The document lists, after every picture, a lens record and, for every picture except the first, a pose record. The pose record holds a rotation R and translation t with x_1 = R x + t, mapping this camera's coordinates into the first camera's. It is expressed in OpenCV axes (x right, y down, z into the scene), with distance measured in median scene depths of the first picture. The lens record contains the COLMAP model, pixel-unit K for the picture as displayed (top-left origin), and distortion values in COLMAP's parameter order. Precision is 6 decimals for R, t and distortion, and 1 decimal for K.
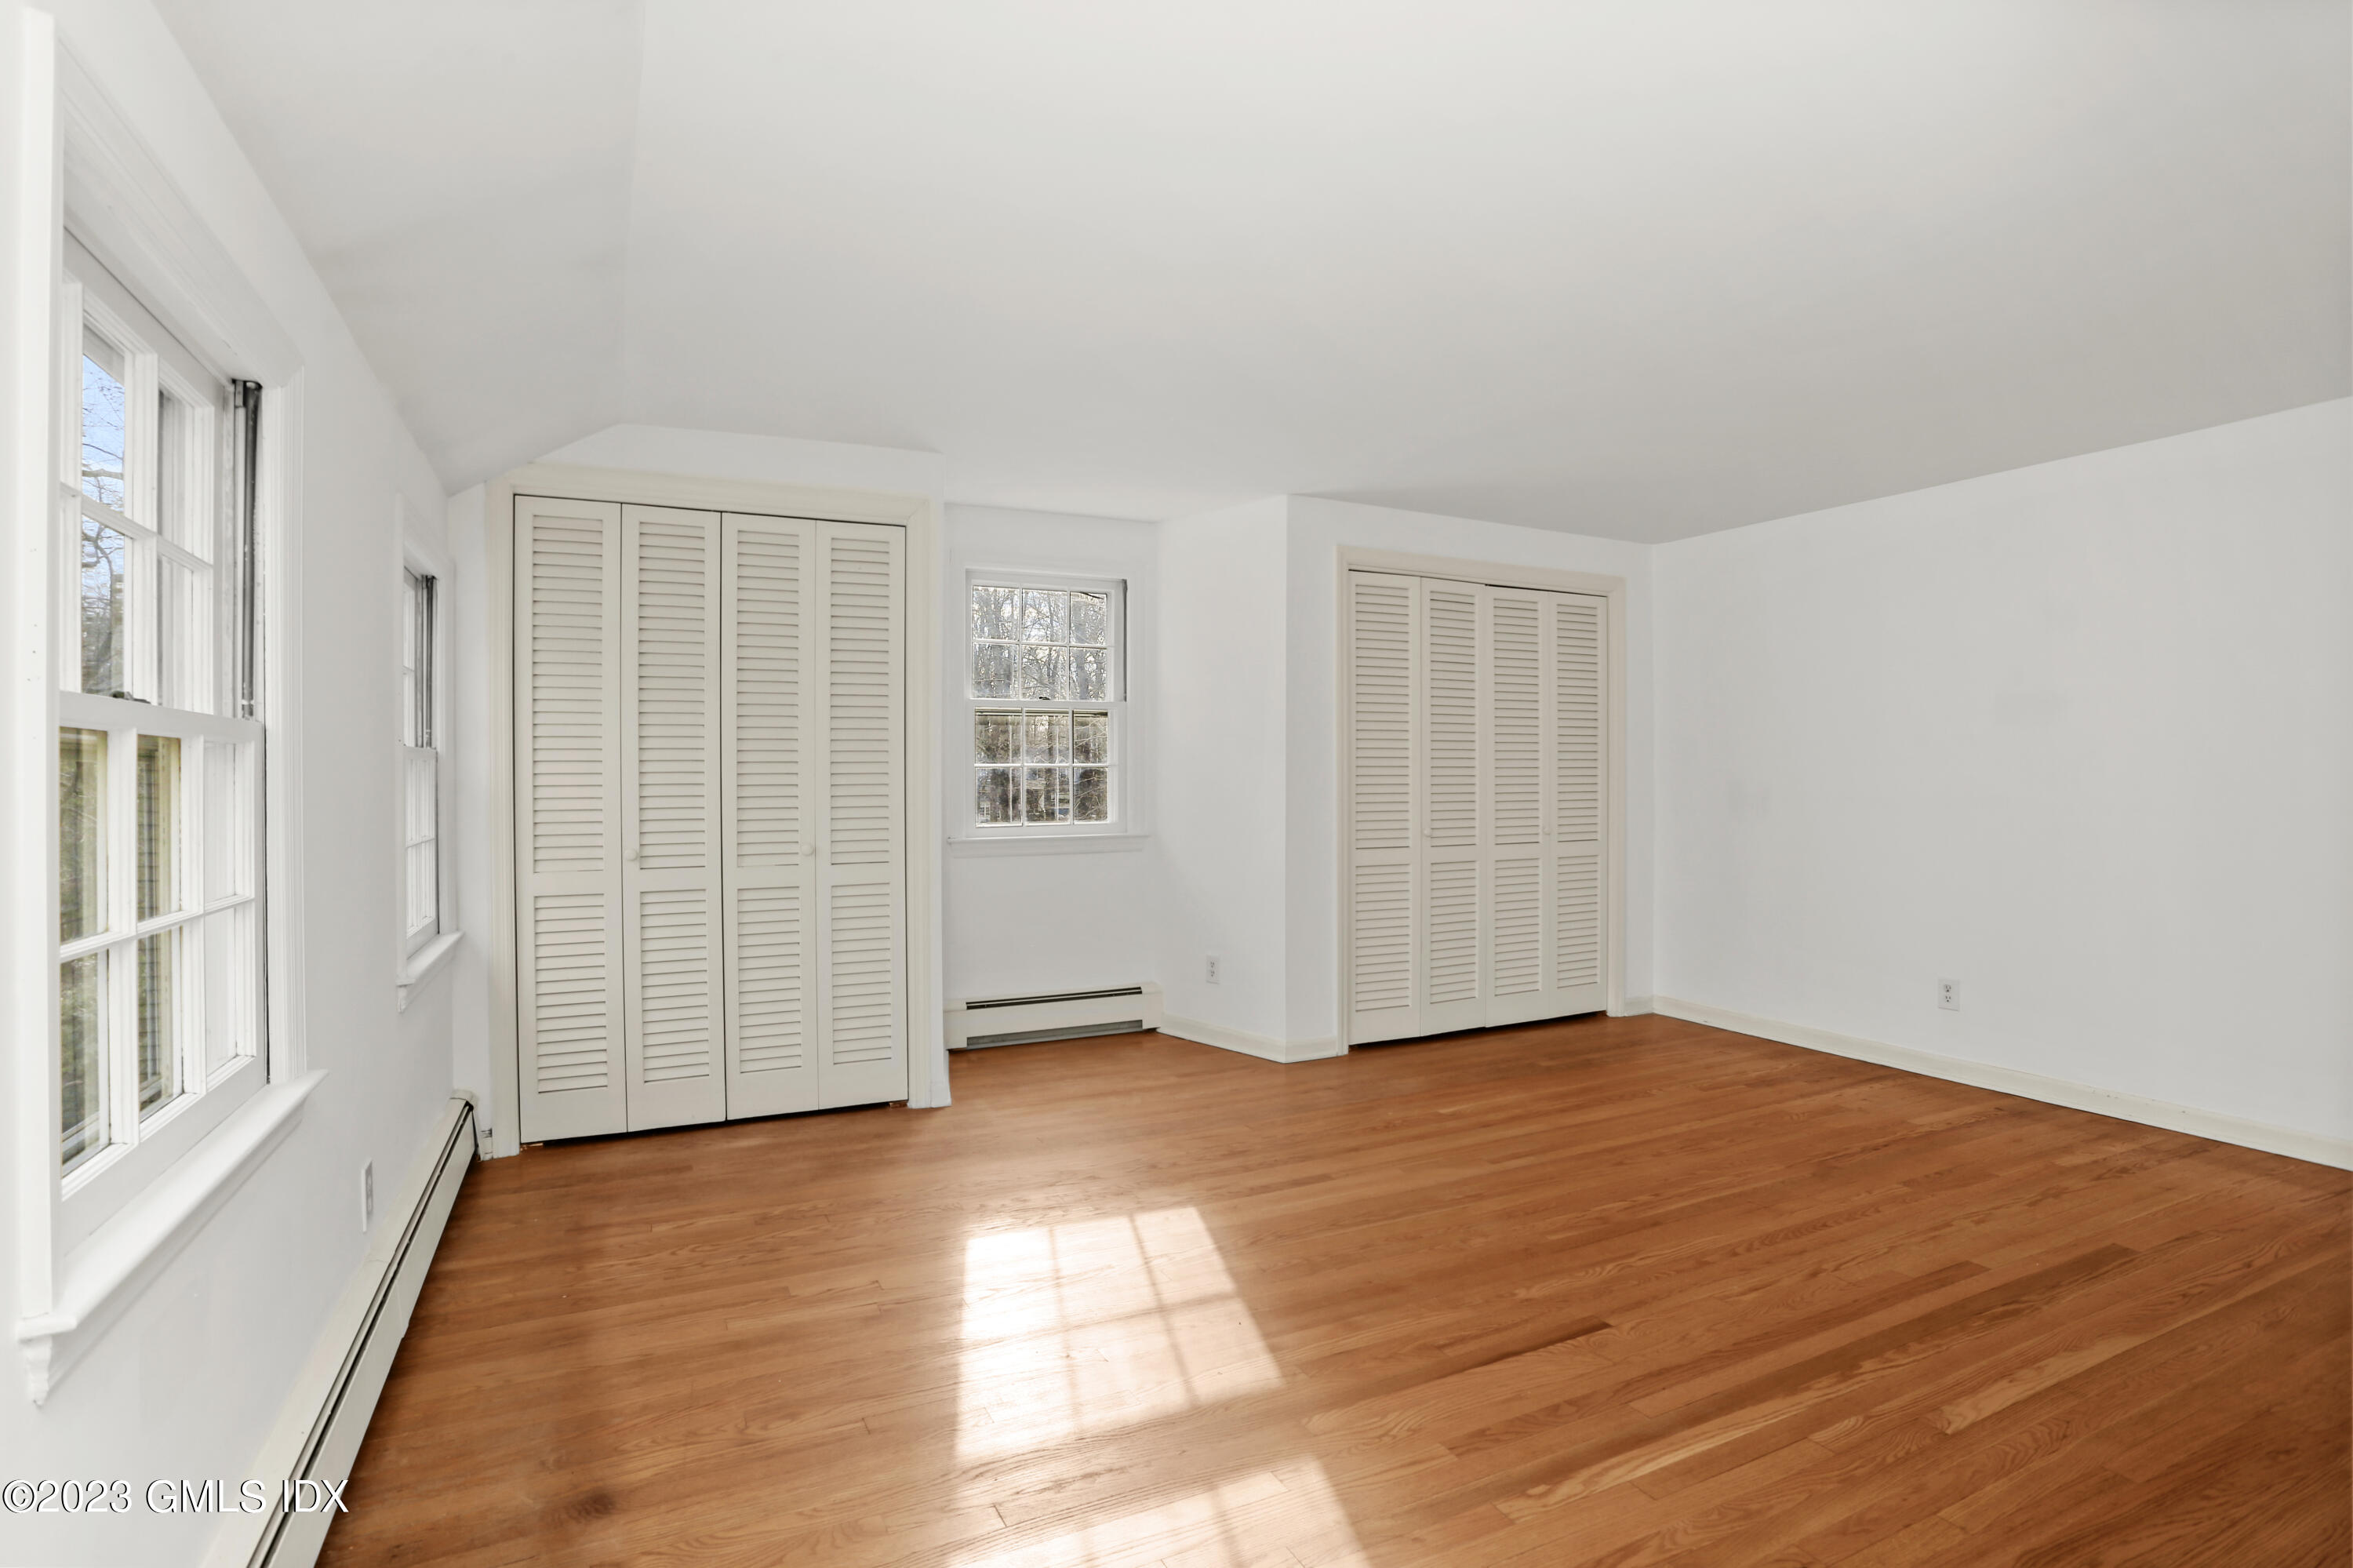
lens RADIAL K [[1138.3, 0, 1176.5], [0, 1138.3, 784.0], [0, 0, 1]] dist [-0.076537, 0.020013]
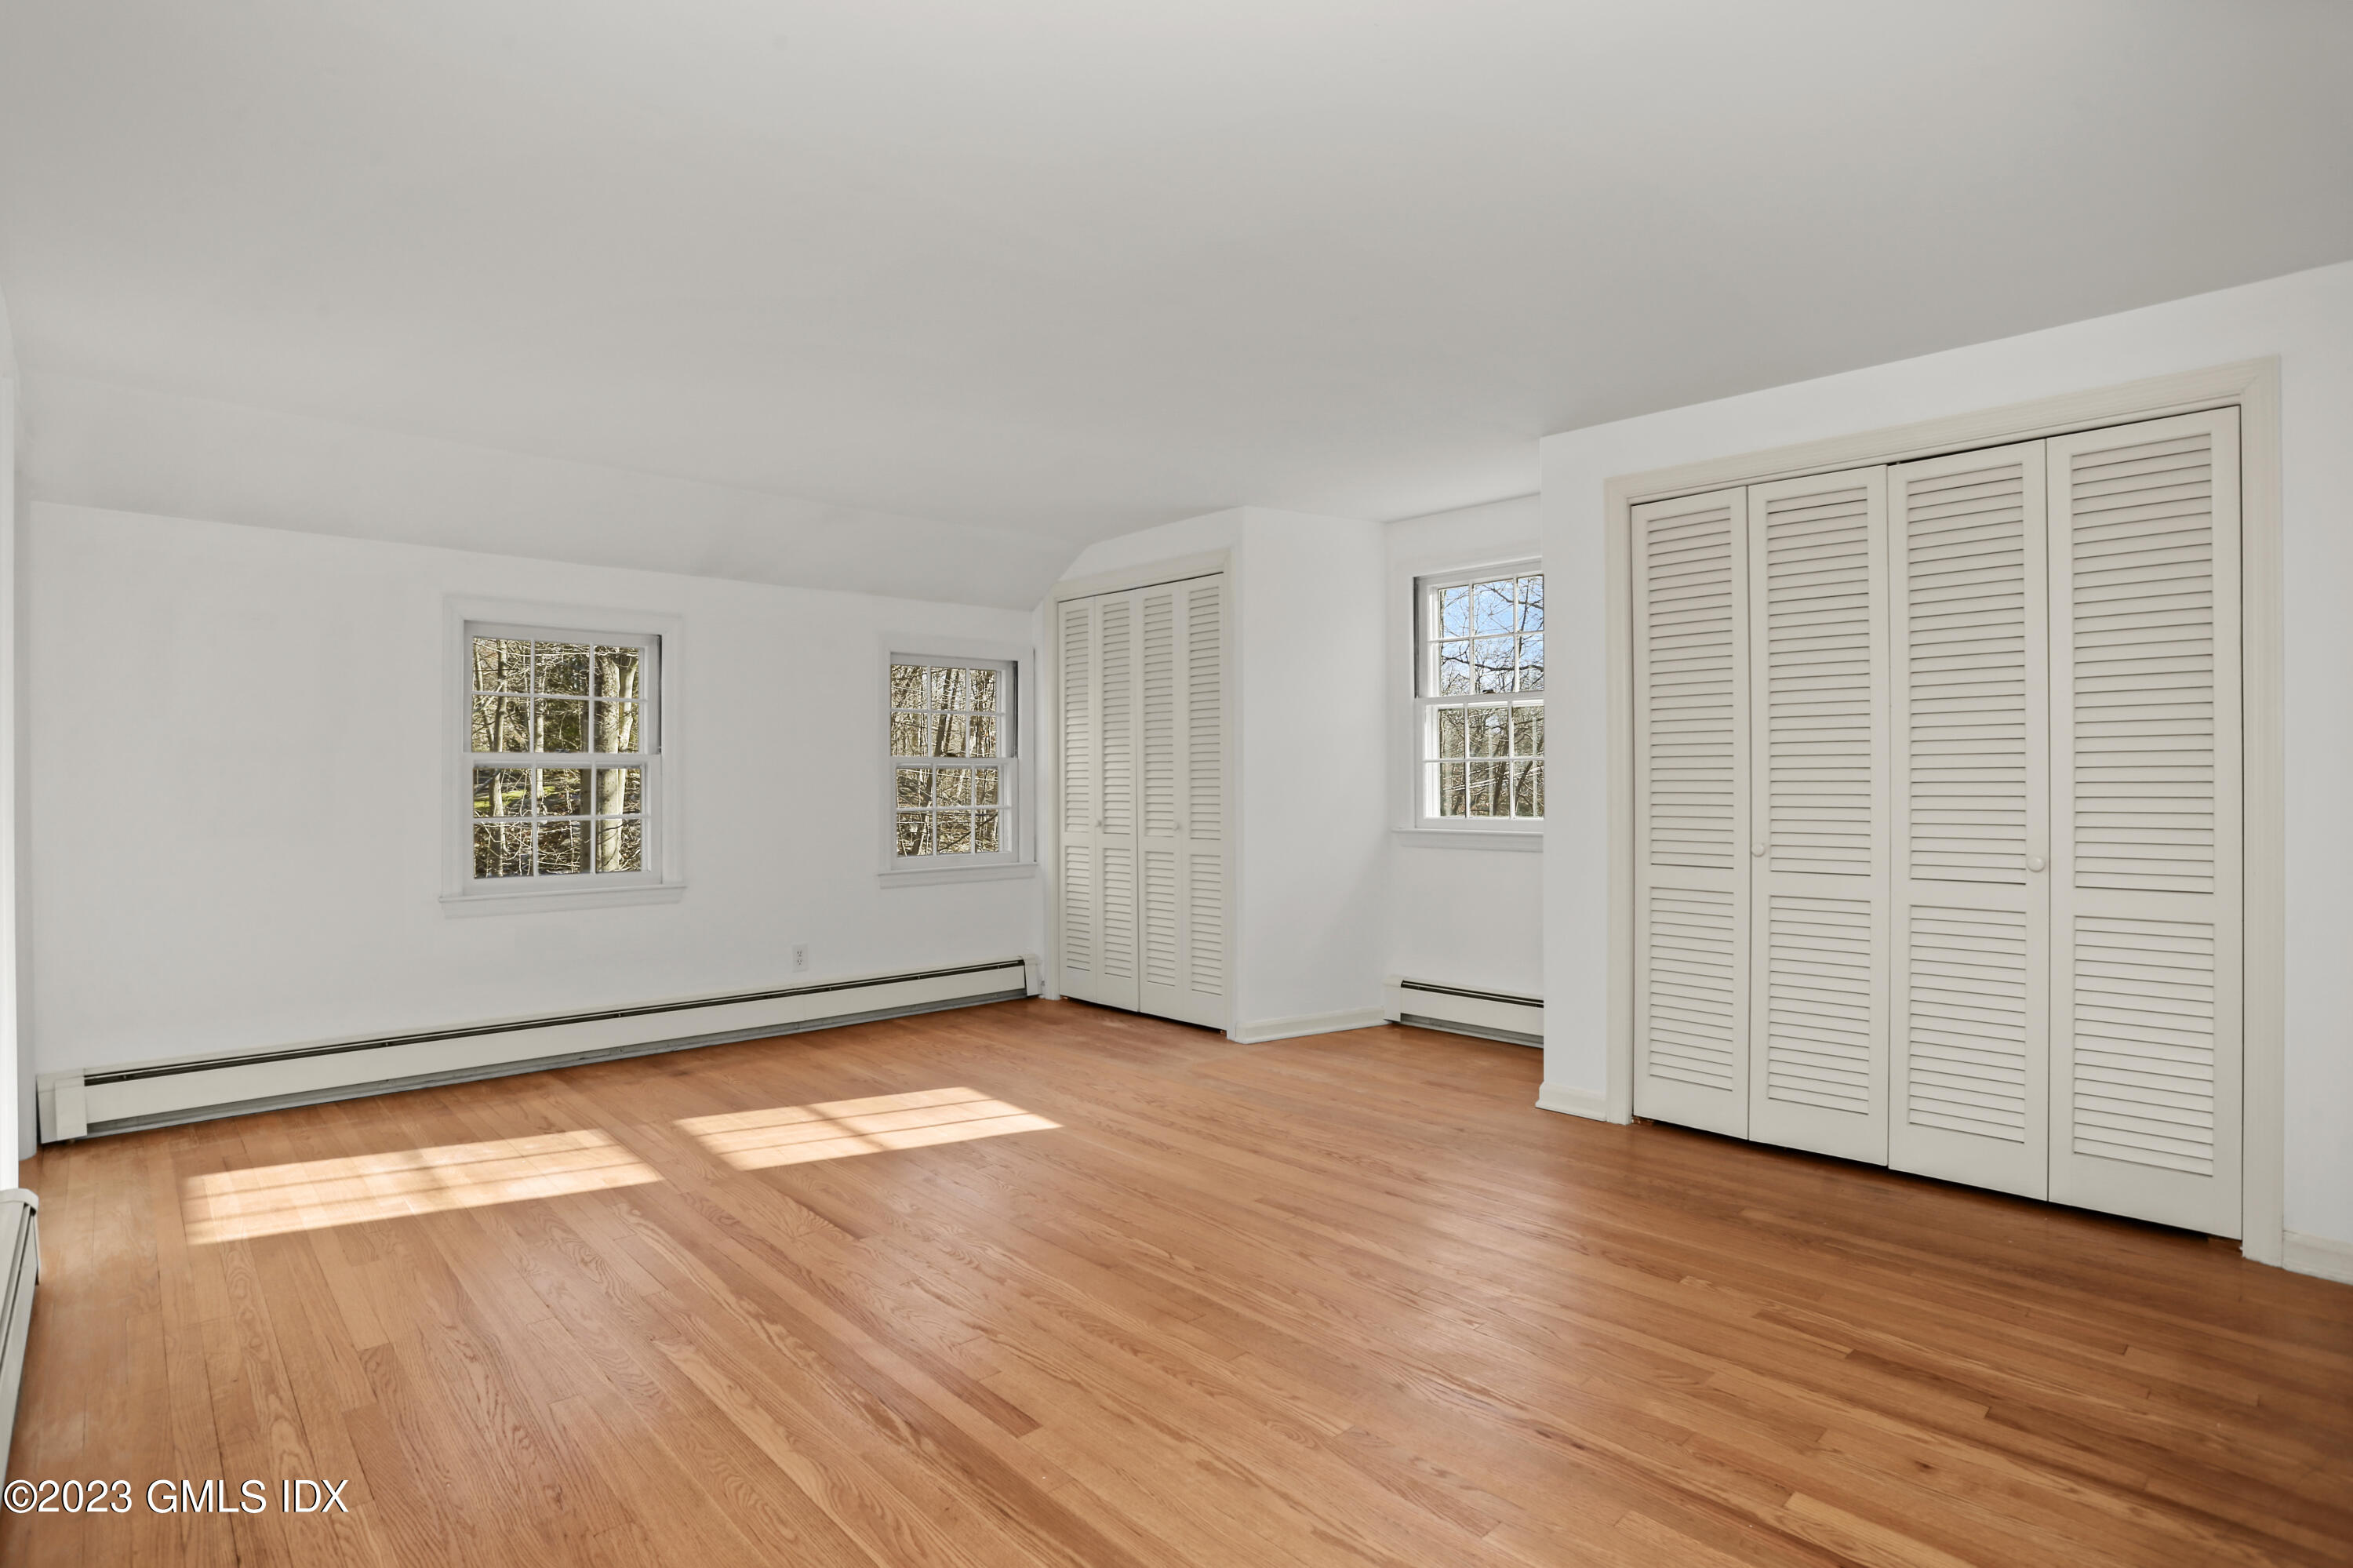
lens RADIAL K [[1184.4, 0, 1173.4], [0, 1184.4, 767.6], [0, 0, 1]] dist [-0.073255, 0.037454]
pose [[0.307807, 0.000615, -0.951449, 1.087015], [0.004325, 0.999989, 0.002046, -0.015824], [0.951439, -0.004744, 0.307800, 0.598642]]
